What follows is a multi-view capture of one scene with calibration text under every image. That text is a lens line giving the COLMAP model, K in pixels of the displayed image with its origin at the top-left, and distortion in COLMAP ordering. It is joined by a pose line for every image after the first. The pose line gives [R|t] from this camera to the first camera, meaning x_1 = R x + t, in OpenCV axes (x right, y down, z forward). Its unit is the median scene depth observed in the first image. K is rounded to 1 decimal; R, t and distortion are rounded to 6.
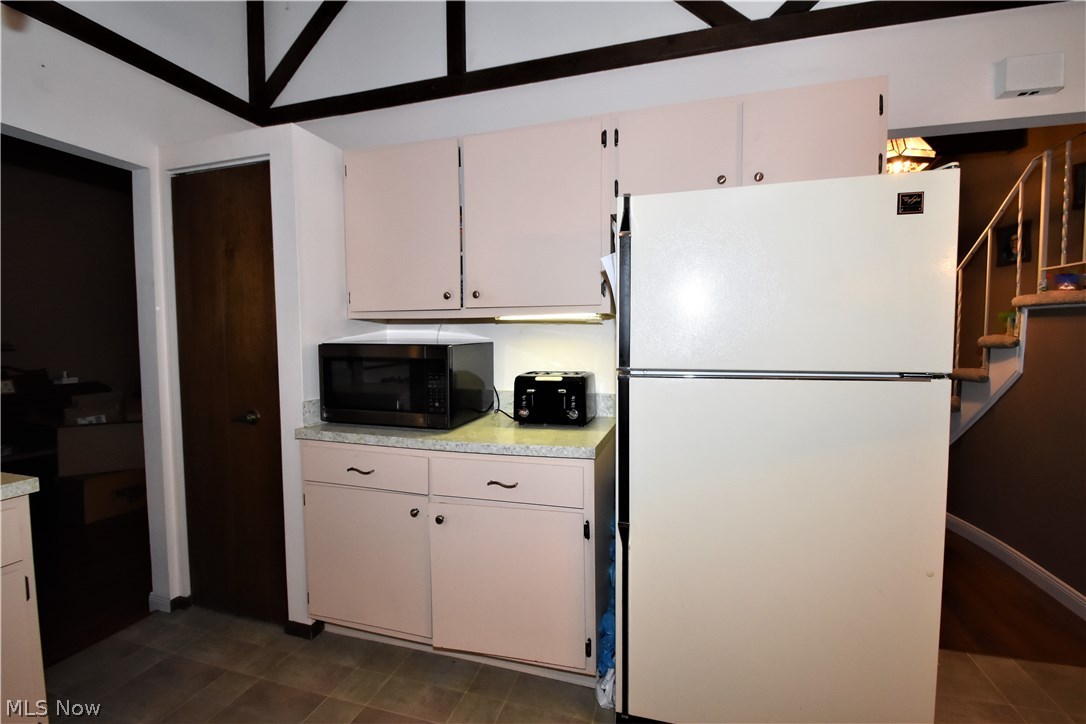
lens RADIAL K [[472.2, 0, 543.0], [0, 472.2, 362.0], [0, 0, 1]] dist [0.025656, -0.023382]
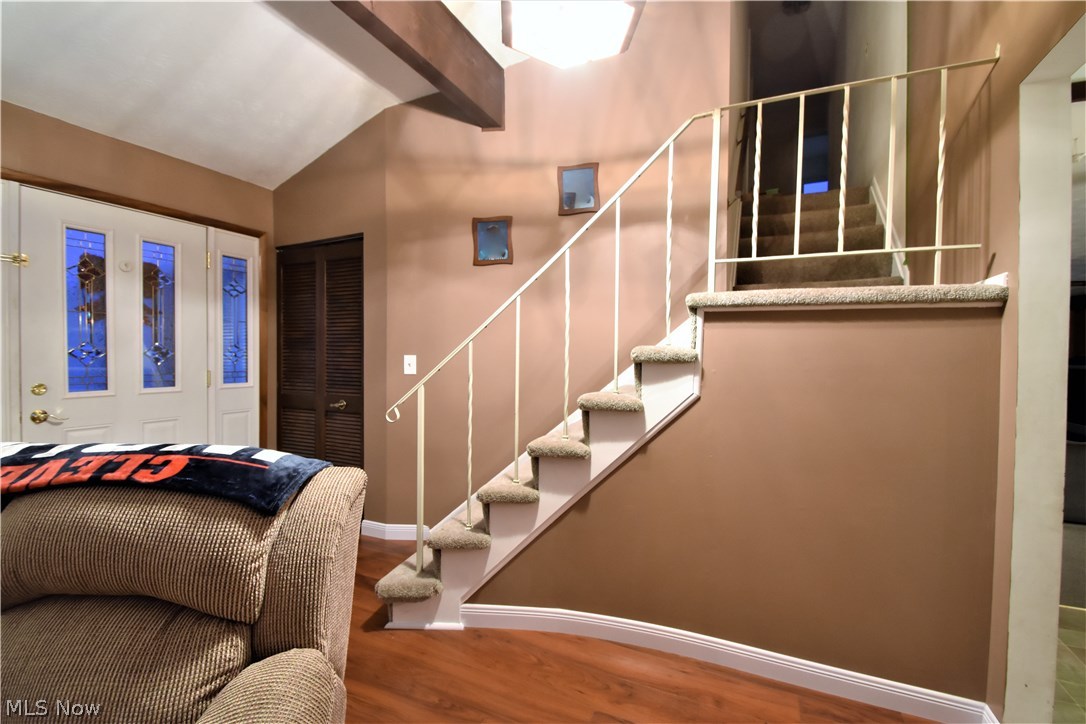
lens RADIAL K [[470.7, 0, 543.0], [0, 470.7, 362.0], [0, 0, 1]] dist [0.011161, -0.010357]
pose [[0.154044, -0.013503, 0.987972, 0.249840], [0.039799, 0.999180, 0.007450, -0.048279], [-0.987262, 0.038173, 0.154455, 1.178156]]
